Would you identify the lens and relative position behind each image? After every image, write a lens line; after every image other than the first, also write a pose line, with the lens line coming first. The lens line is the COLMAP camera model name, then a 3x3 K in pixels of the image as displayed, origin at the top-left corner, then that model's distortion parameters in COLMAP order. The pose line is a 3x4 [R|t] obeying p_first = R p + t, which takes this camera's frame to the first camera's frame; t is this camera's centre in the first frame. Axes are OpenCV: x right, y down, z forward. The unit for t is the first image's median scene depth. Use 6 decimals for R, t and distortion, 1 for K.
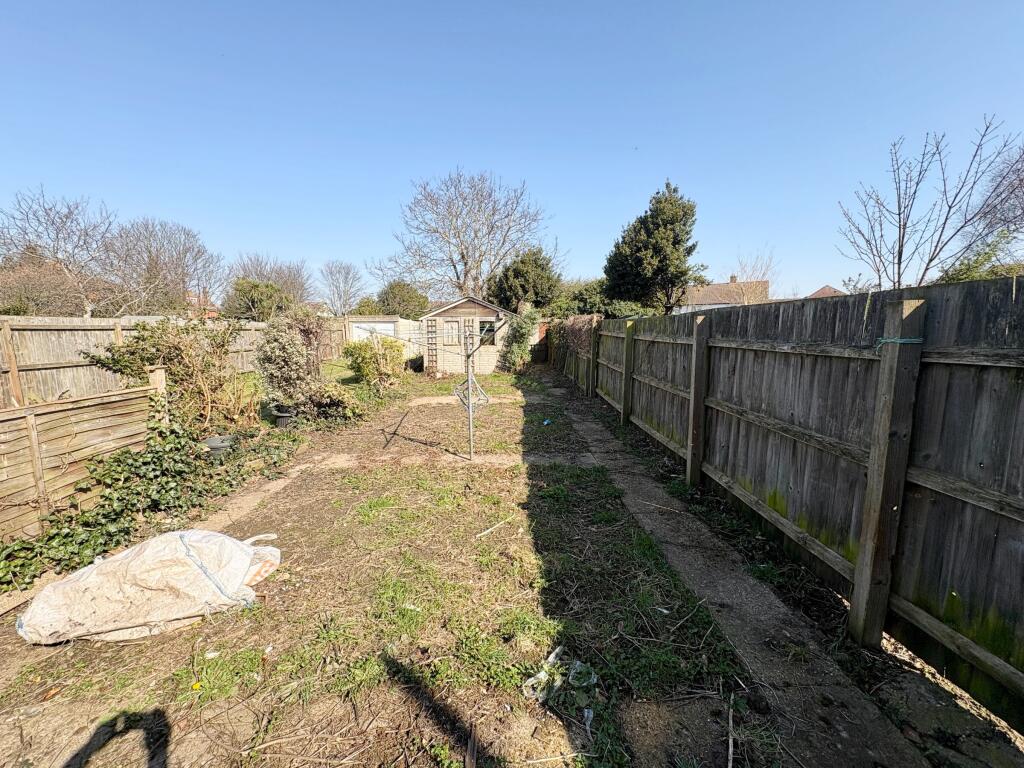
lens RADIAL K [[406.1, 0, 513.4], [0, 406.1, 384.9], [0, 0, 1]] dist [0.000079, -0.000027]
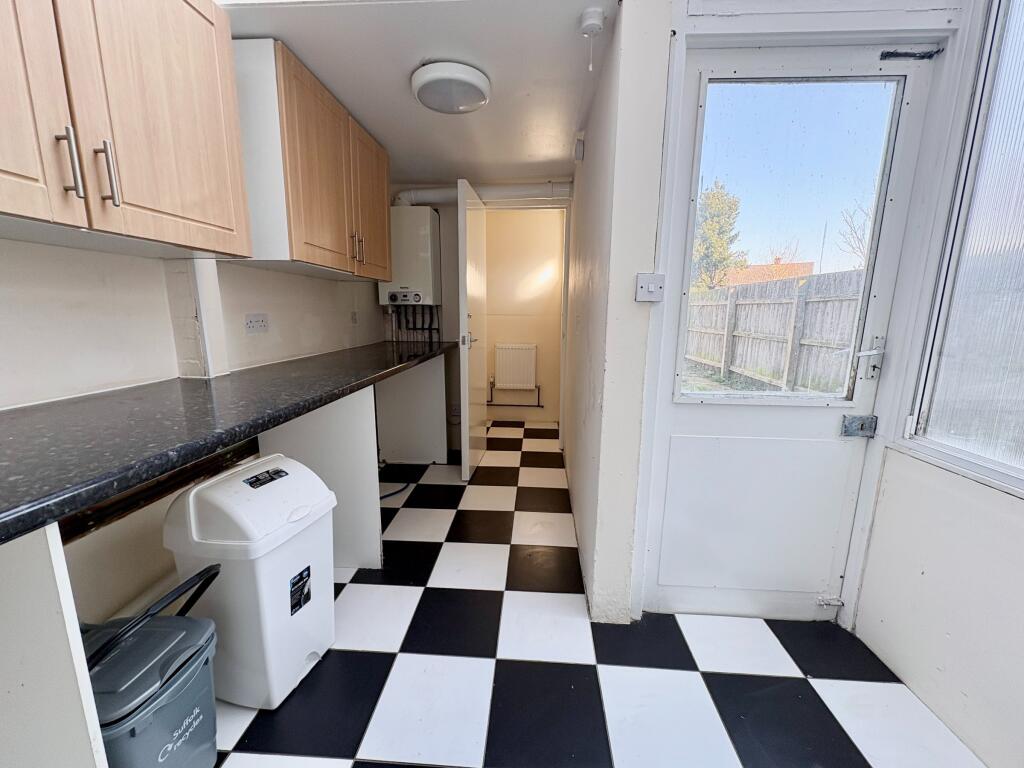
lens RADIAL K [[406.1, 0, 511.4], [0, 406.1, 384.9], [0, 0, 1]] dist [0.000079, -0.000027]
pose [[0.996502, 0.029105, -0.078342, -0.106963], [-0.025419, 0.998541, 0.047646, 0.056311], [0.079615, -0.045488, 0.995787, -0.259998]]
